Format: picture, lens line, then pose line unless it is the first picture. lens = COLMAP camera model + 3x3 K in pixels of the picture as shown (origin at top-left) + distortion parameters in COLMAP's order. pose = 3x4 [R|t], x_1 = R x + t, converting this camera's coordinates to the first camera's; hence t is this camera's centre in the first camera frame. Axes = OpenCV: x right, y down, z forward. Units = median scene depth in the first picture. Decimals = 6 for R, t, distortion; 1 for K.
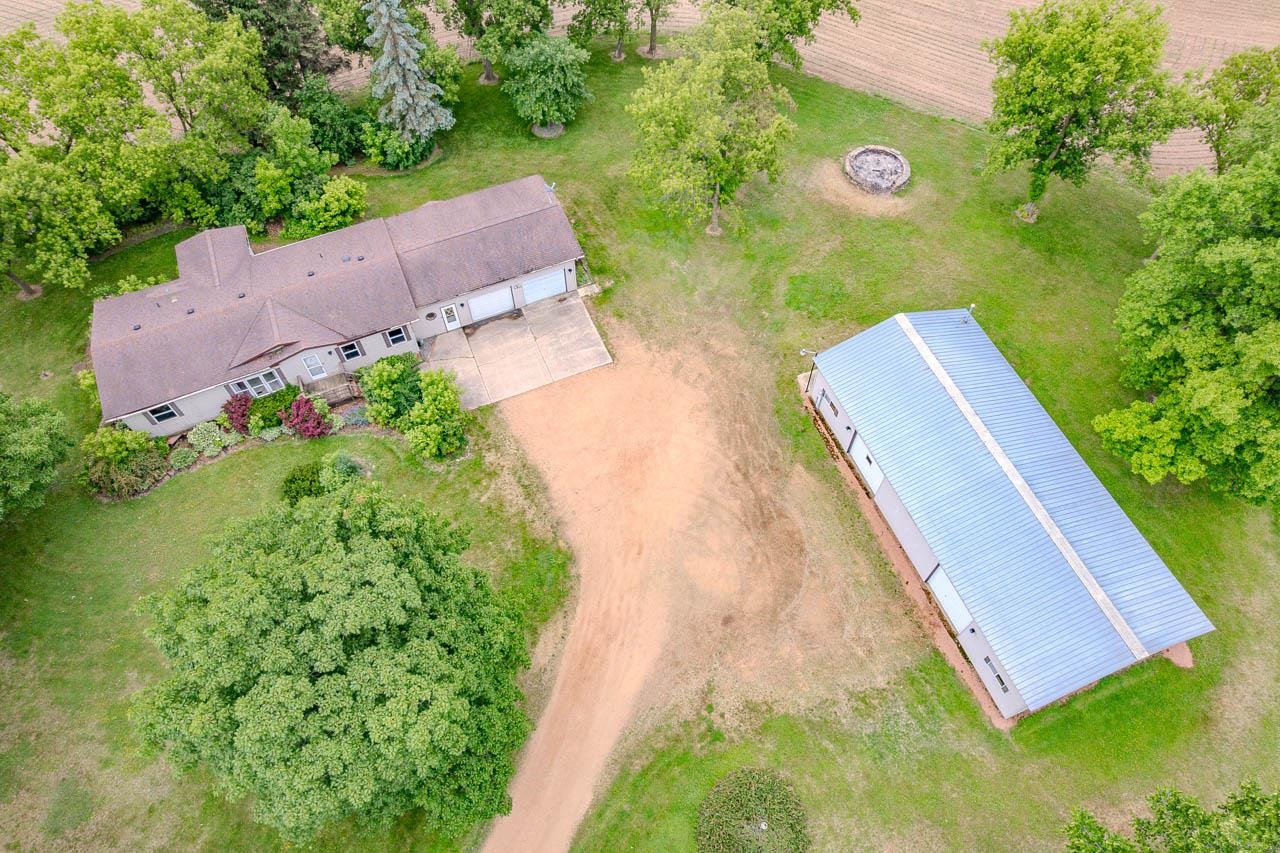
lens RADIAL K [[818.3, 0, 640.0], [0, 818.3, 426.5], [0, 0, 1]] dist [-0.078552, 0.077167]
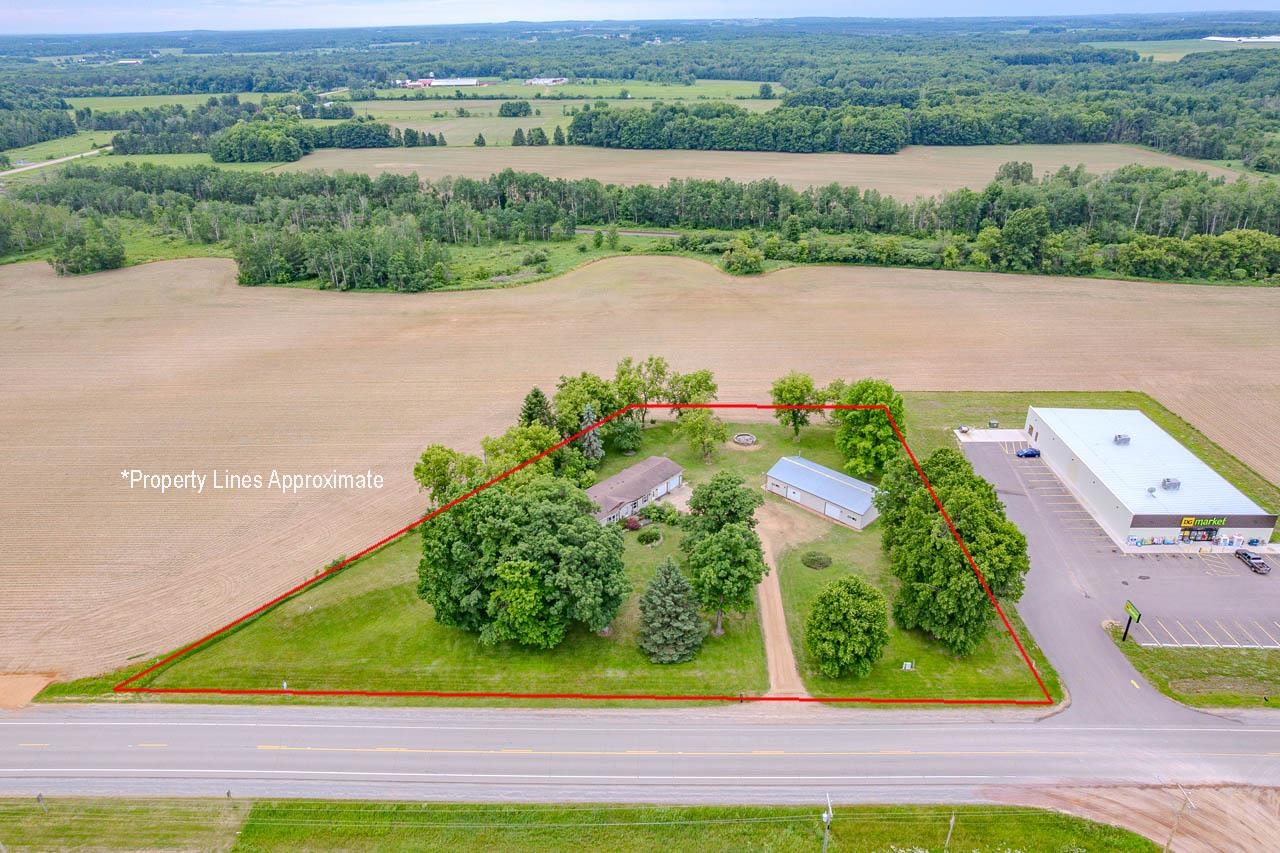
lens RADIAL K [[847.7, 0, 619.4], [0, 847.7, 428.2], [0, 0, 1]] dist [-0.074950, 0.074181]
pose [[0.919696, -0.180437, 0.348715, -1.489442], [0.335978, 0.821248, -0.461161, 1.138563], [-0.203171, 0.541289, 0.815922, -1.780637]]
